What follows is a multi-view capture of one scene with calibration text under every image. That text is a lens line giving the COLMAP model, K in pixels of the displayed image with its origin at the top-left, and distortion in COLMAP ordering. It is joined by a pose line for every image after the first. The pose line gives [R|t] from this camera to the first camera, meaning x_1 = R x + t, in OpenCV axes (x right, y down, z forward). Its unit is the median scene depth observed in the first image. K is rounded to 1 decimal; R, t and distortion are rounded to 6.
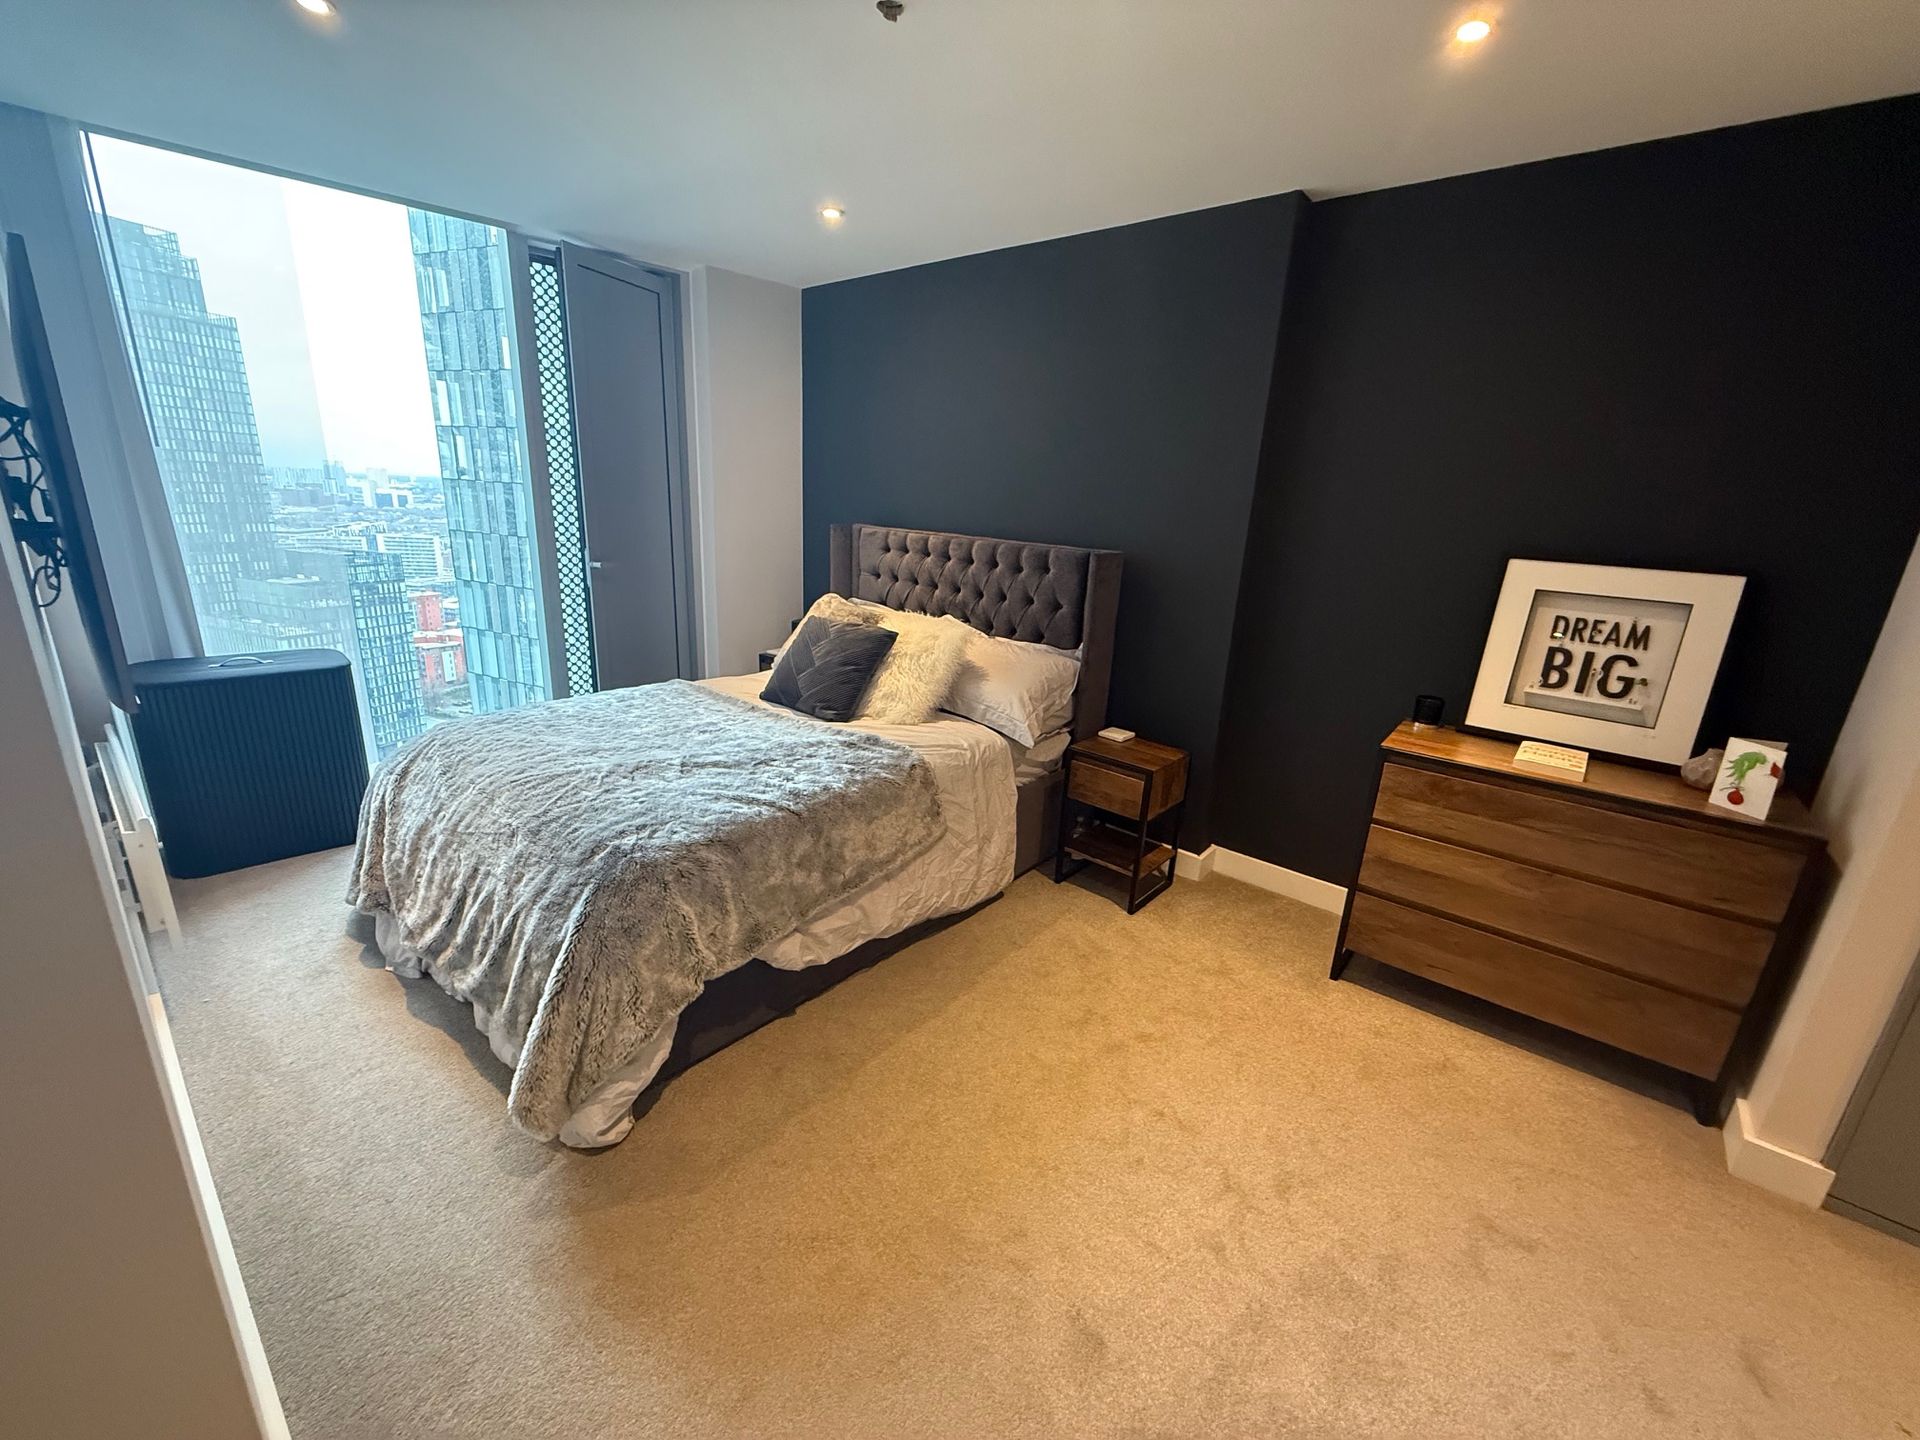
lens RADIAL K [[763.9, 0, 956.6], [0, 763.9, 724.0], [0, 0, 1]] dist [-0.000216, 0.000045]
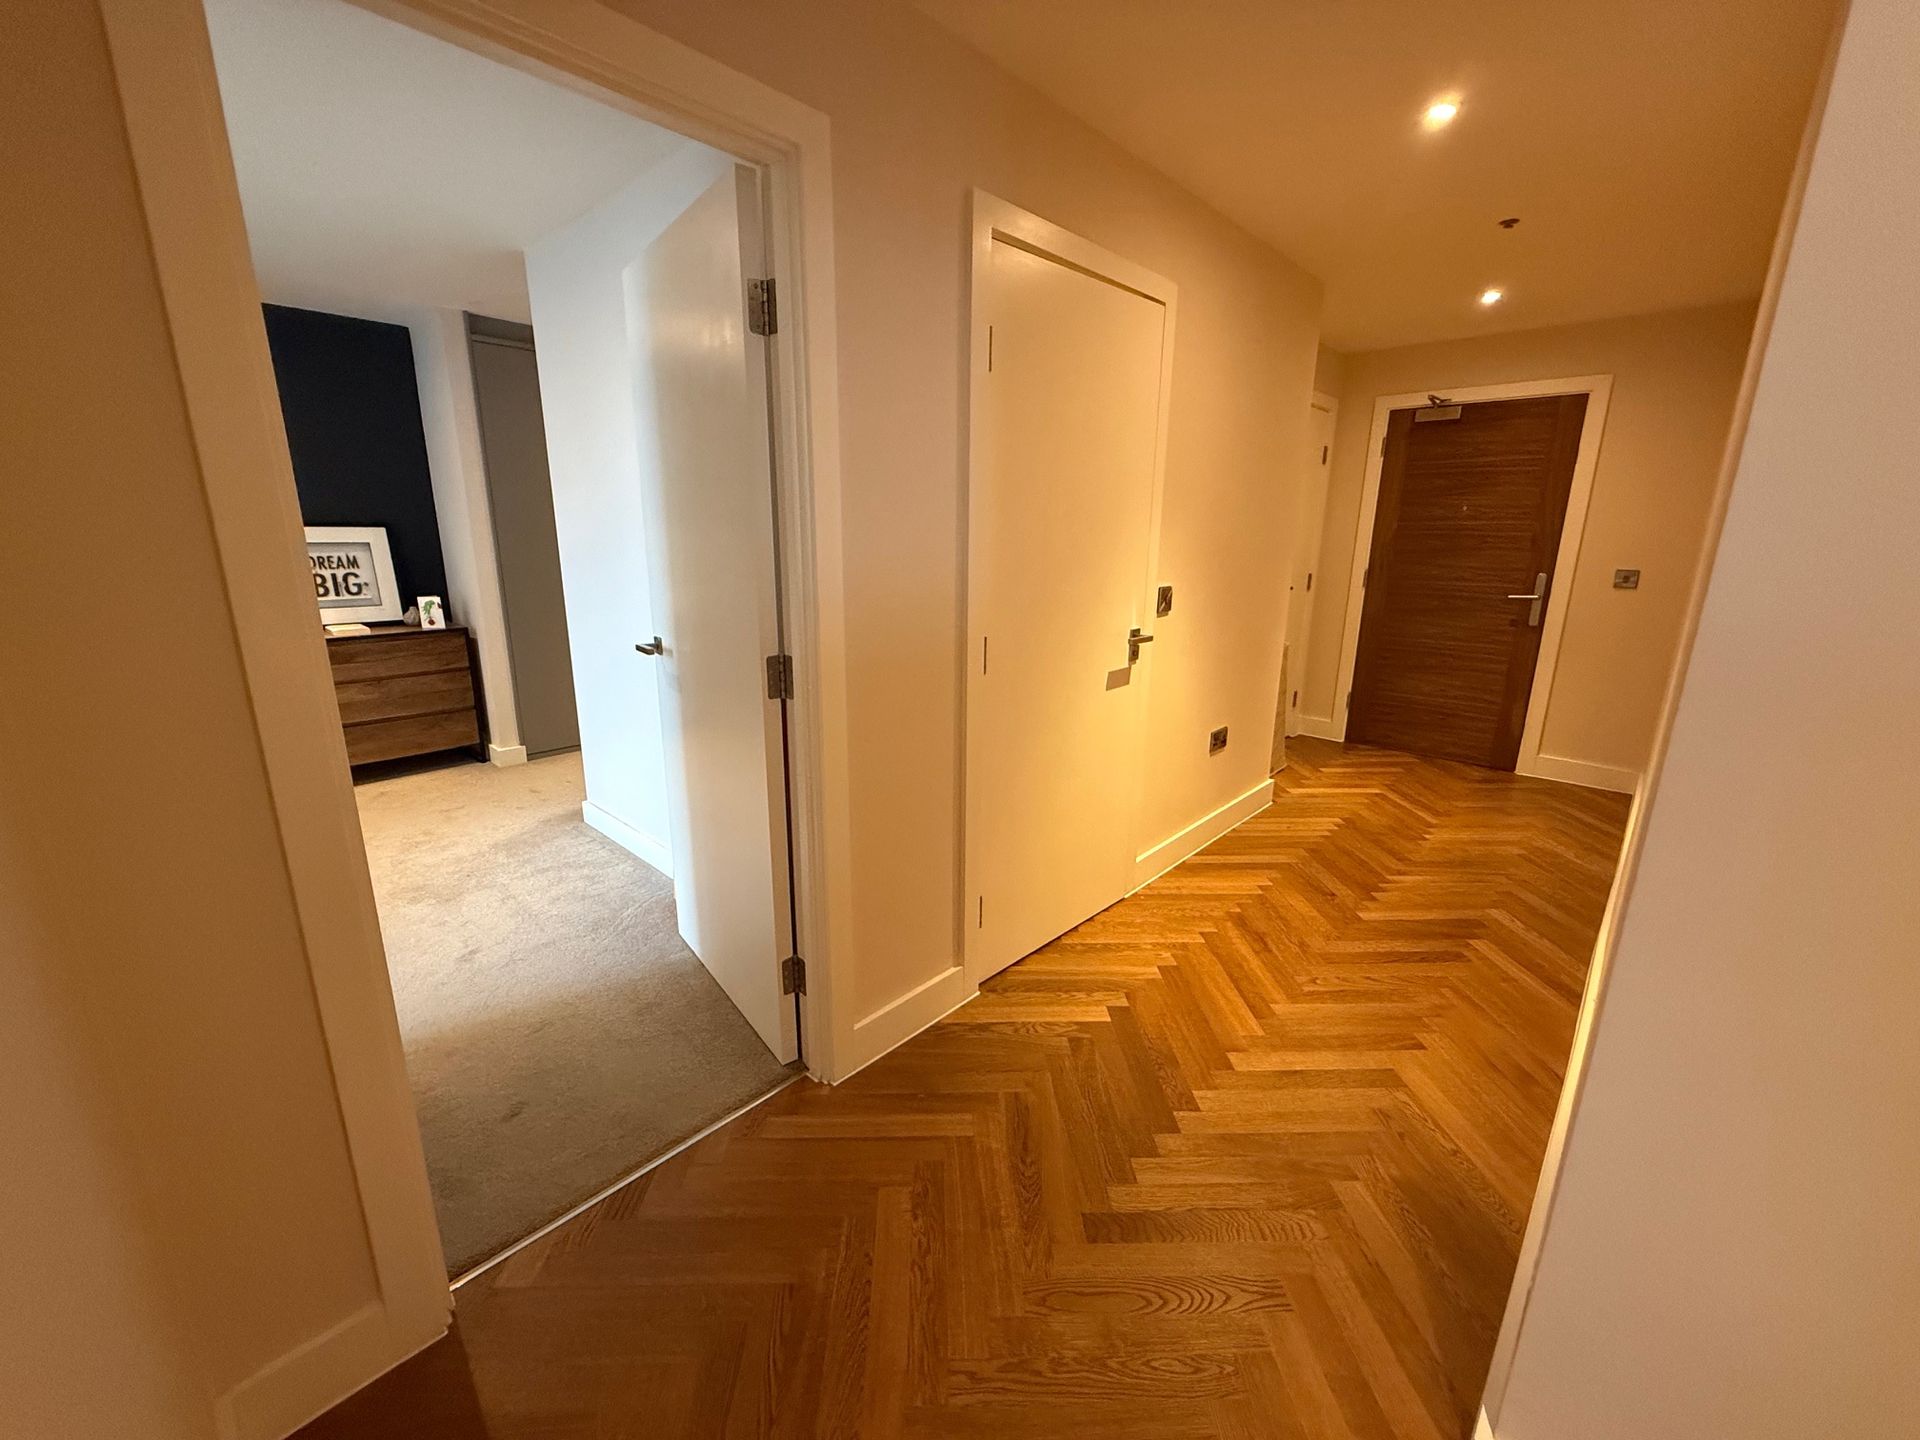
lens RADIAL K [[763.9, 0, 957.0], [0, 763.9, 708.9], [0, 0, 1]] dist [-0.000216, 0.000045]
pose [[0.048145, -0.284066, 0.957595, -1.094302], [0.276348, 0.925072, 0.260525, 0.164236], [-0.959851, 0.252086, 0.123038, -0.681364]]
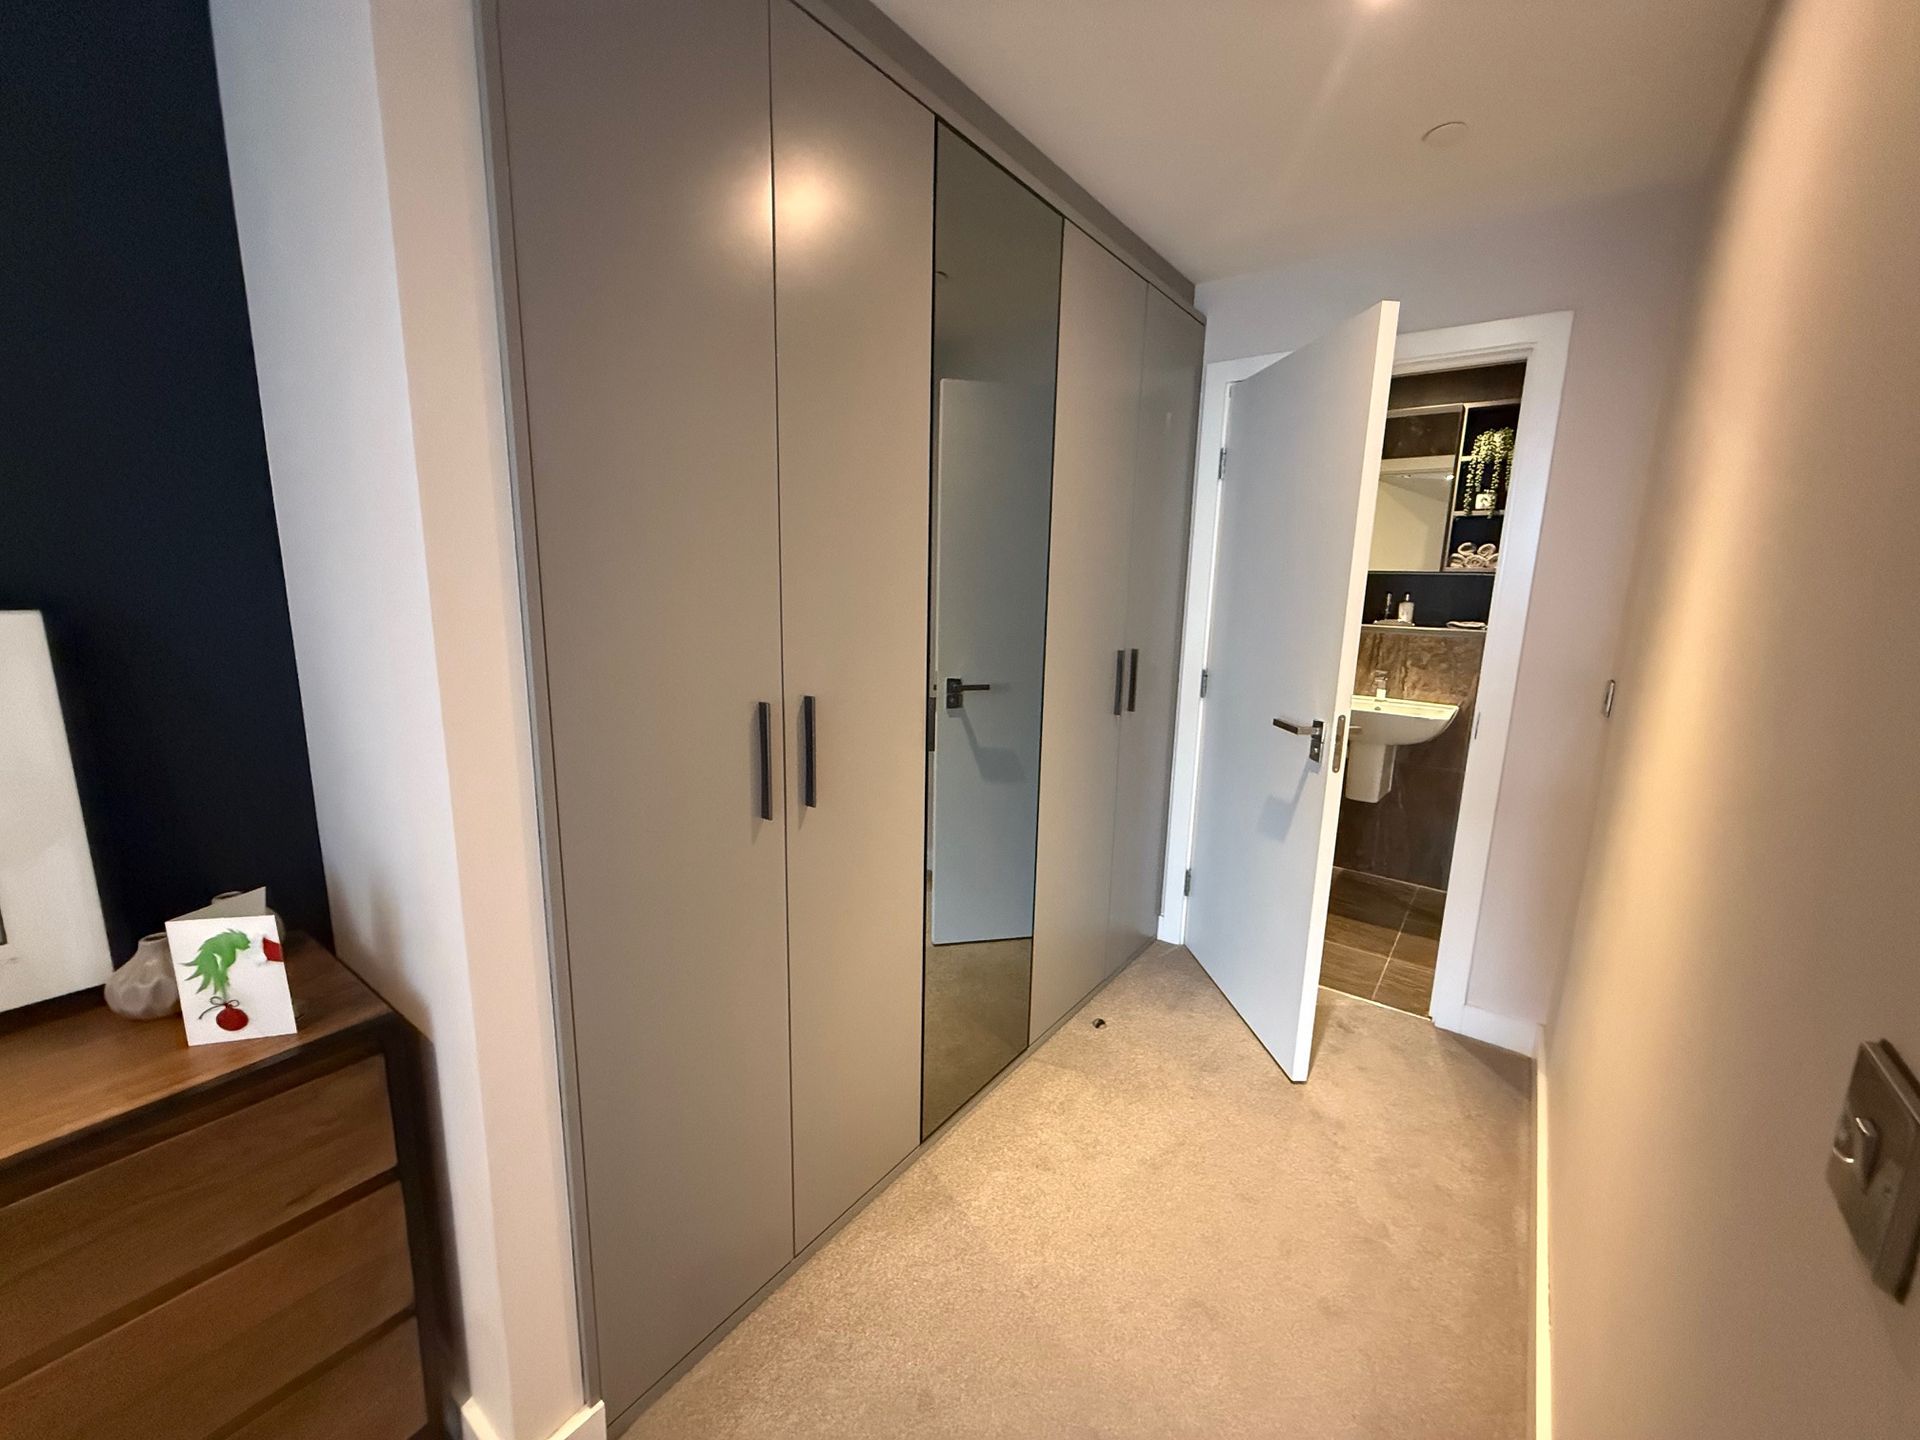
lens RADIAL K [[763.9, 0, 958.4], [0, 763.9, 726.1], [0, 0, 1]] dist [-0.000216, 0.000045]
pose [[-0.058846, -0.227126, 0.972086, 0.483955], [0.262316, 0.936035, 0.234582, -0.081250], [-0.963186, 0.268798, 0.004497, 0.423662]]
